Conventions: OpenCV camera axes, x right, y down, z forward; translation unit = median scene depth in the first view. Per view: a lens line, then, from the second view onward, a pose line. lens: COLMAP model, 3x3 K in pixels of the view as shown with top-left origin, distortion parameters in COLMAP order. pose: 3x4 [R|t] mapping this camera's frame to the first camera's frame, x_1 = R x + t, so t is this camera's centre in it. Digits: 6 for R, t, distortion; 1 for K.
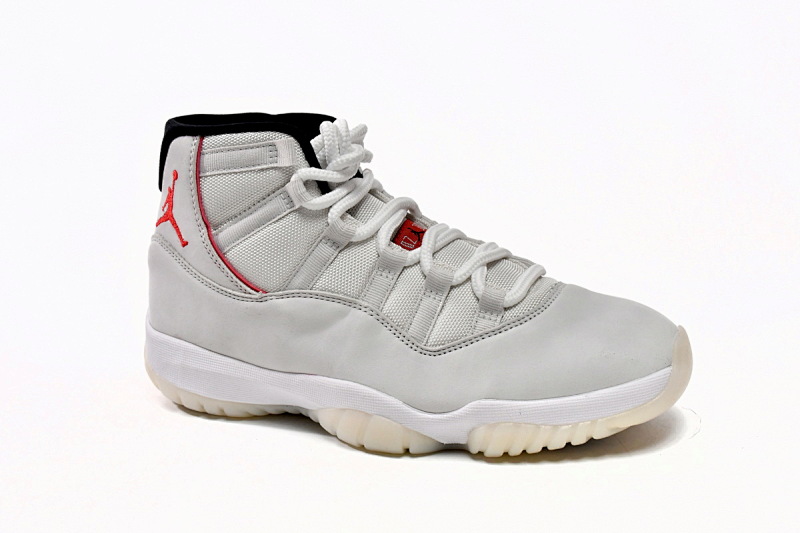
lens RADIAL K [[954.8, 0, 396.8], [0, 954.8, 265.2], [0, 0, 1]] dist [0.029023, 0.000000]
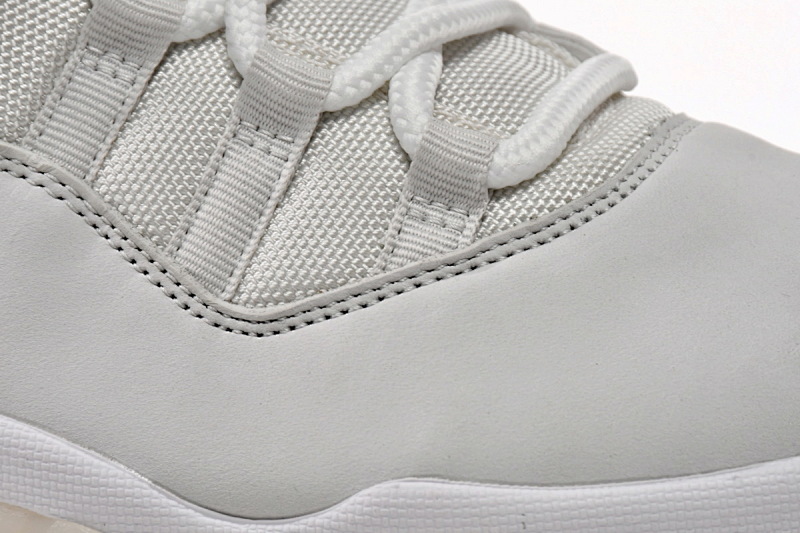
lens RADIAL K [[3974.0, 0, 400.1], [0, 3974.0, 271.6], [0, 0, 1]] dist [0.118717, 0.000000]
pose [[0.997176, 0.036935, 0.065385, -0.000156], [-0.040655, 0.997574, 0.056504, -0.000560], [-0.063140, -0.059002, 0.996259, -0.276919]]
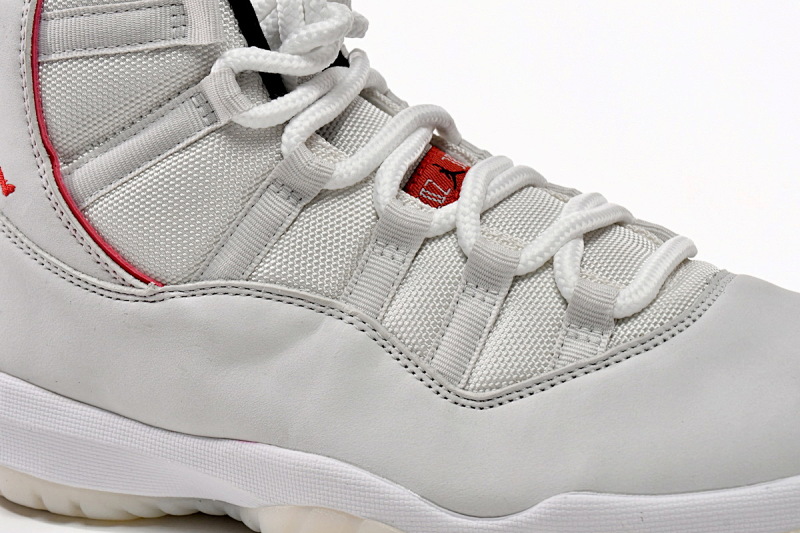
lens RADIAL K [[1899.3, 0, 397.1], [0, 1899.3, 266.1], [0, 0, 1]] dist [-0.033660, 0.000000]
pose [[0.999891, 0.011061, -0.009730, 0.002272], [-0.010841, 0.999690, 0.022407, -0.006440], [0.009974, -0.022299, 0.999702, -0.042734]]
